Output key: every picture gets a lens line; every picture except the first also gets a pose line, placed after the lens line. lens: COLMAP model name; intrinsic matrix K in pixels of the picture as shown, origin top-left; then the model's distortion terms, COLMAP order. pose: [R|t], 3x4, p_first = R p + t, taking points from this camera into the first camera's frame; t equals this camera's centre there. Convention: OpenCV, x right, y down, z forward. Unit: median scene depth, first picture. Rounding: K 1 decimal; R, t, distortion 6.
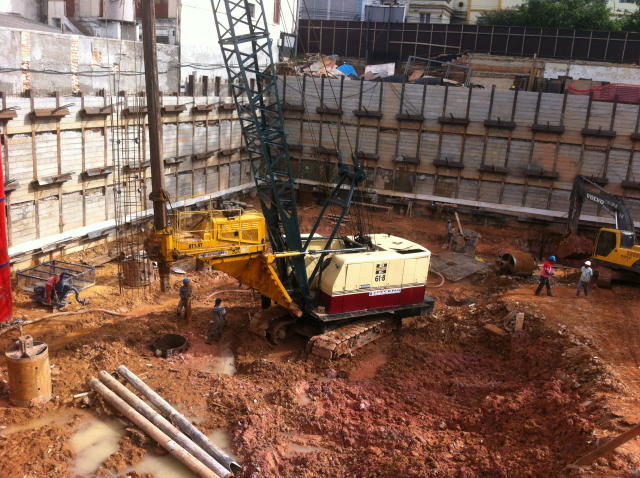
lens RADIAL K [[610.2, 0, 325.5], [0, 610.2, 236.3], [0, 0, 1]] dist [0.112625, -0.322069]
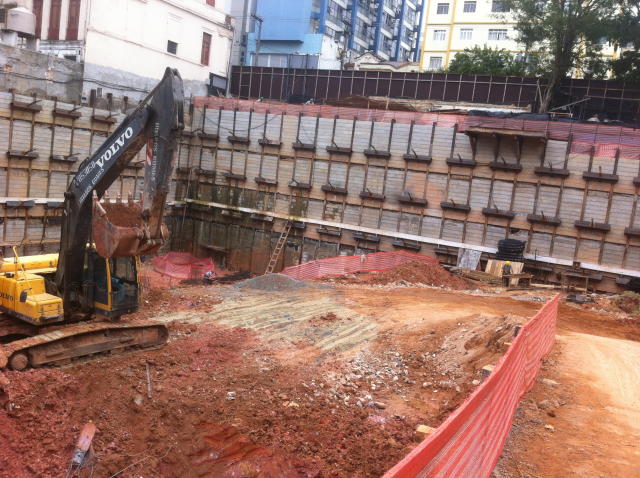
lens RADIAL K [[611.4, 0, 326.9], [0, 611.4, 237.3], [0, 0, 1]] dist [0.101810, -0.279491]
pose [[0.993068, 0.067329, -0.096344, 0.298752], [-0.081725, 0.984642, -0.154278, 0.130766], [0.084477, 0.161082, 0.983319, -0.037443]]
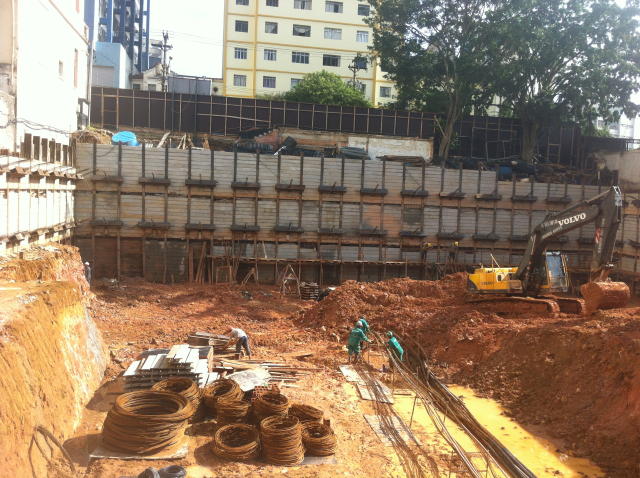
lens RADIAL K [[610.2, 0, 325.5], [0, 610.2, 236.3], [0, 0, 1]] dist [0.112625, -0.322069]
pose [[0.845961, -0.061062, 0.529737, -0.283991], [0.143896, 0.982709, -0.116519, 0.019041], [-0.513462, 0.174797, 0.840121, 0.127191]]
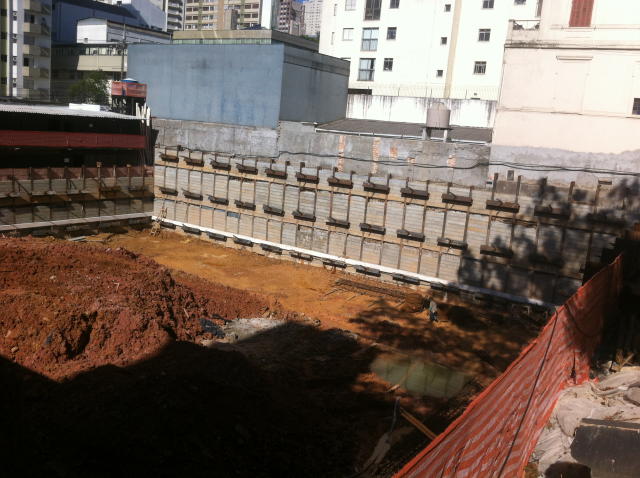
lens RADIAL K [[612.1, 0, 327.5], [0, 612.1, 228.3], [0, 0, 1]] dist [0.123122, -0.379555]
pose [[-0.189024, 0.082481, -0.978502, 0.776391], [-0.338185, 0.930040, 0.143725, -0.200742], [0.921901, 0.358082, -0.147906, 0.814502]]
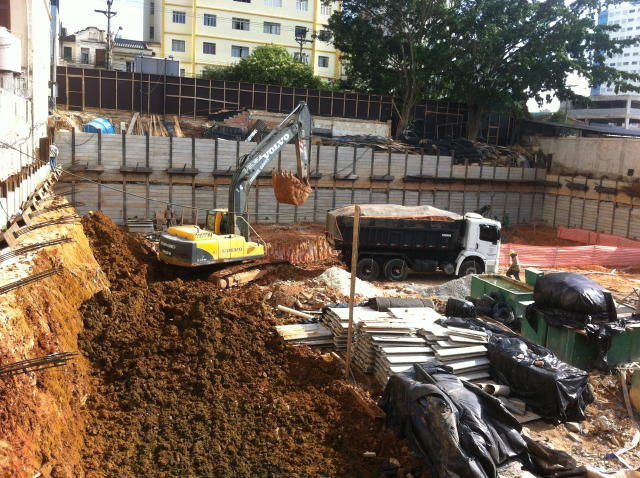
lens RADIAL K [[610.2, 0, 325.5], [0, 610.2, 236.3], [0, 0, 1]] dist [0.112625, -0.322069]
pose [[0.727027, -0.127322, 0.674701, -0.438158], [0.165389, 0.986197, 0.007889, -0.075131], [-0.666392, 0.105853, 0.738049, 0.173037]]
